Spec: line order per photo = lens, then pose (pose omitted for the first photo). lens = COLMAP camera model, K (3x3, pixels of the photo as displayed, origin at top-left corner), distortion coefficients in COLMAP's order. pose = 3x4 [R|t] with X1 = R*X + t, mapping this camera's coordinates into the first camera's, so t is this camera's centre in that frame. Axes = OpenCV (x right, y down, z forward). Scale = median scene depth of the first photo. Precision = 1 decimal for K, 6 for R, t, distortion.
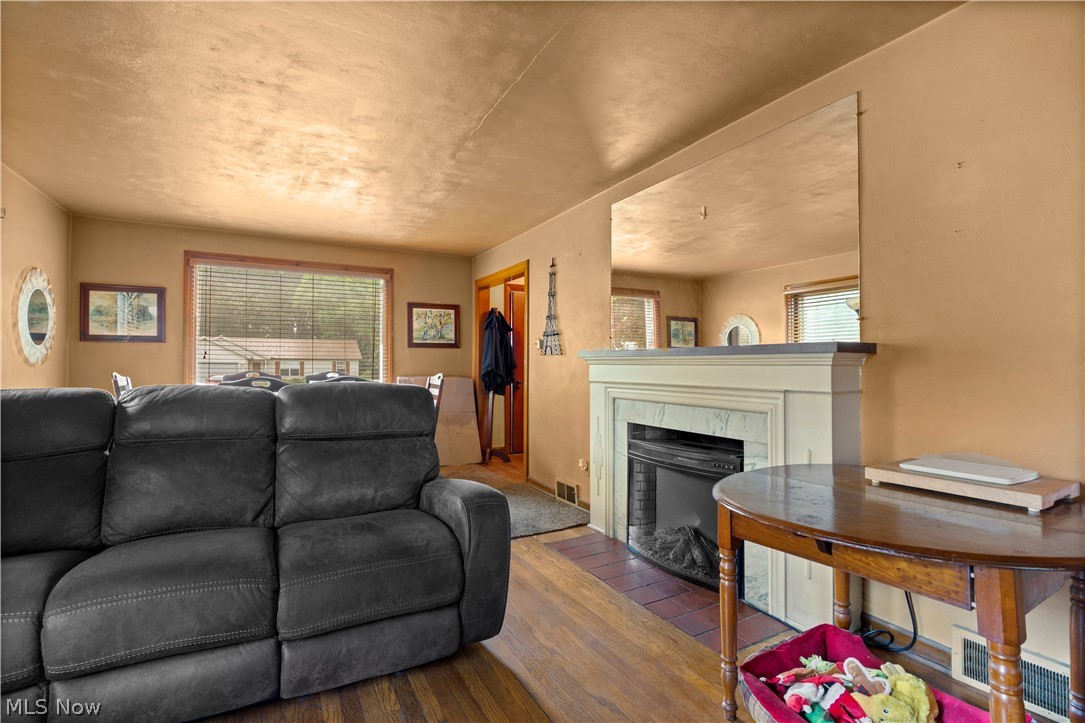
lens RADIAL K [[516.1, 0, 543.6], [0, 516.1, 350.6], [0, 0, 1]] dist [-0.016883, -0.000047]
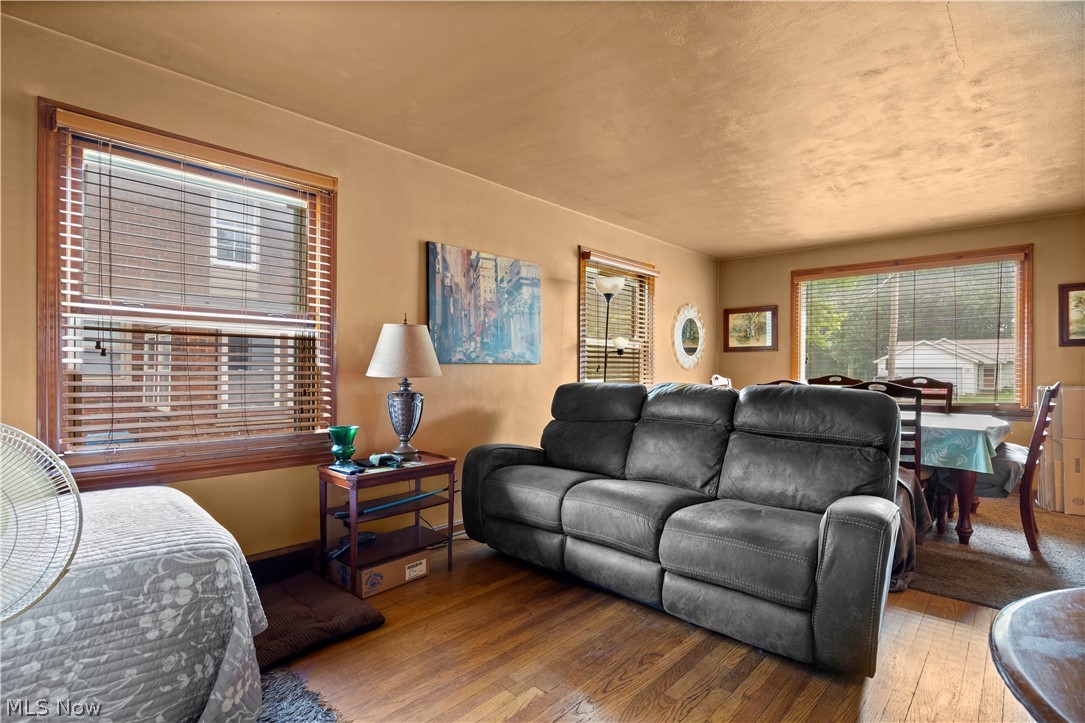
lens RADIAL K [[522.4, 0, 542.5], [0, 522.4, 361.5], [0, 0, 1]] dist [-0.015361, 0.000201]
pose [[0.312675, -0.012901, -0.949773, 0.479646], [0.023185, 0.999714, -0.005946, 0.006523], [0.949577, -0.020161, 0.312884, 0.171237]]
